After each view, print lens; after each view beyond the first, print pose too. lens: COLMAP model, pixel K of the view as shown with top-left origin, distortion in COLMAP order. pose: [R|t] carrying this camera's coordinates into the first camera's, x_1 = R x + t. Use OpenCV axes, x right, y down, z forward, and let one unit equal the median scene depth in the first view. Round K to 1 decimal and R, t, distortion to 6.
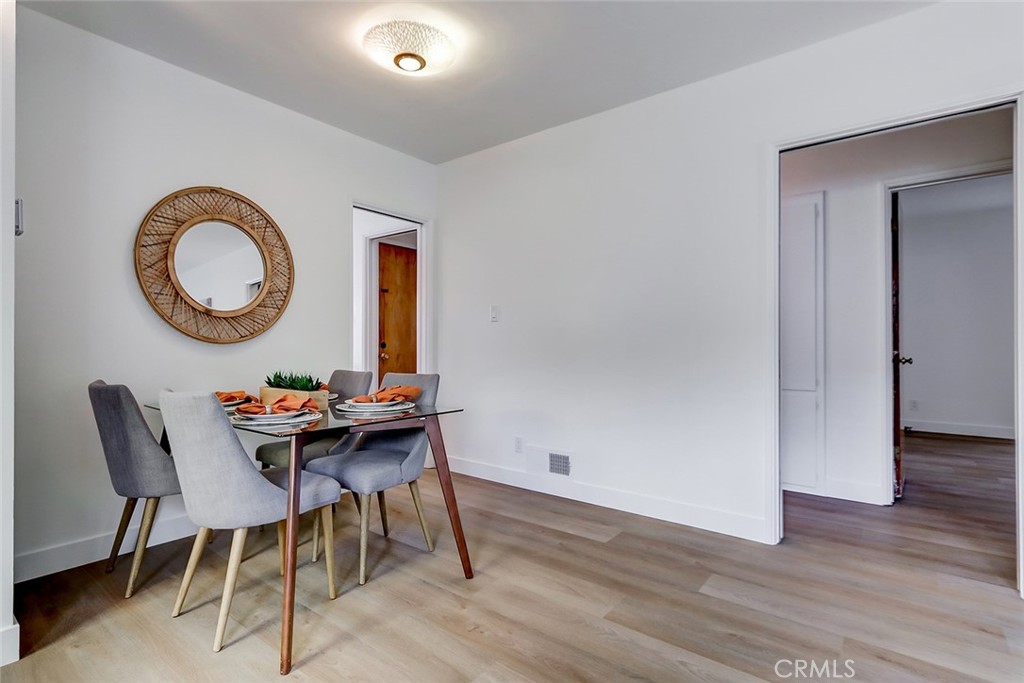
lens RADIAL K [[522.4, 0, 470.3], [0, 522.4, 343.6], [0, 0, 1]] dist [0.020551, 0.000856]
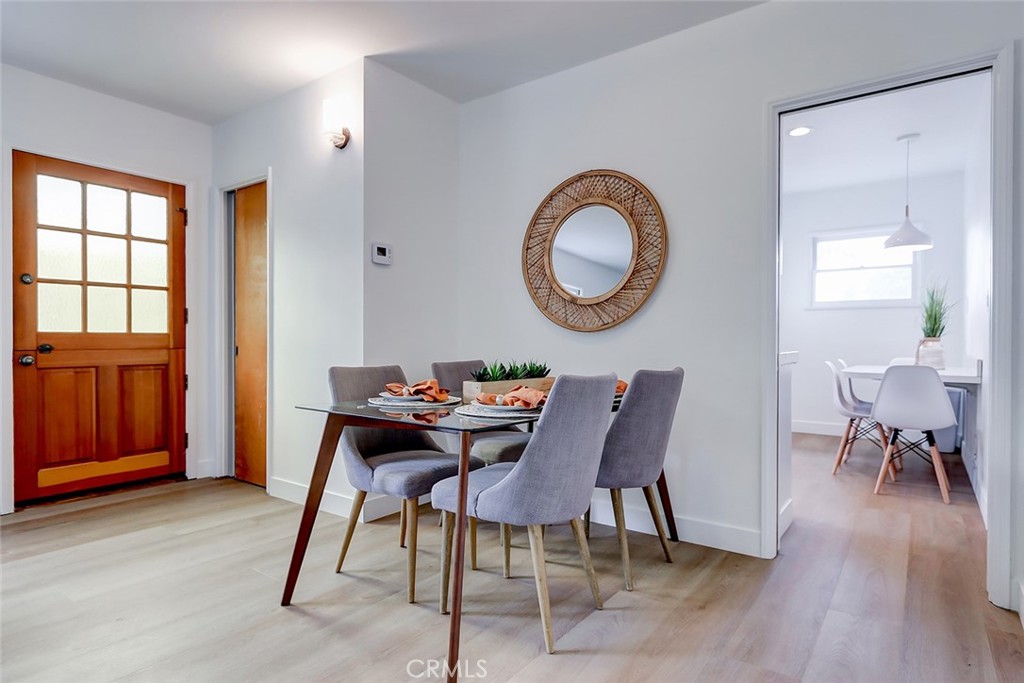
lens RADIAL K [[530.3, 0, 514.1], [0, 530.3, 339.3], [0, 0, 1]] dist [-0.001827, 0.000126]
pose [[0.078808, -0.000576, -0.996890, 0.502733], [-0.005471, 0.999985, -0.001011, 0.015506], [0.996875, 0.005533, 0.078804, 0.812833]]
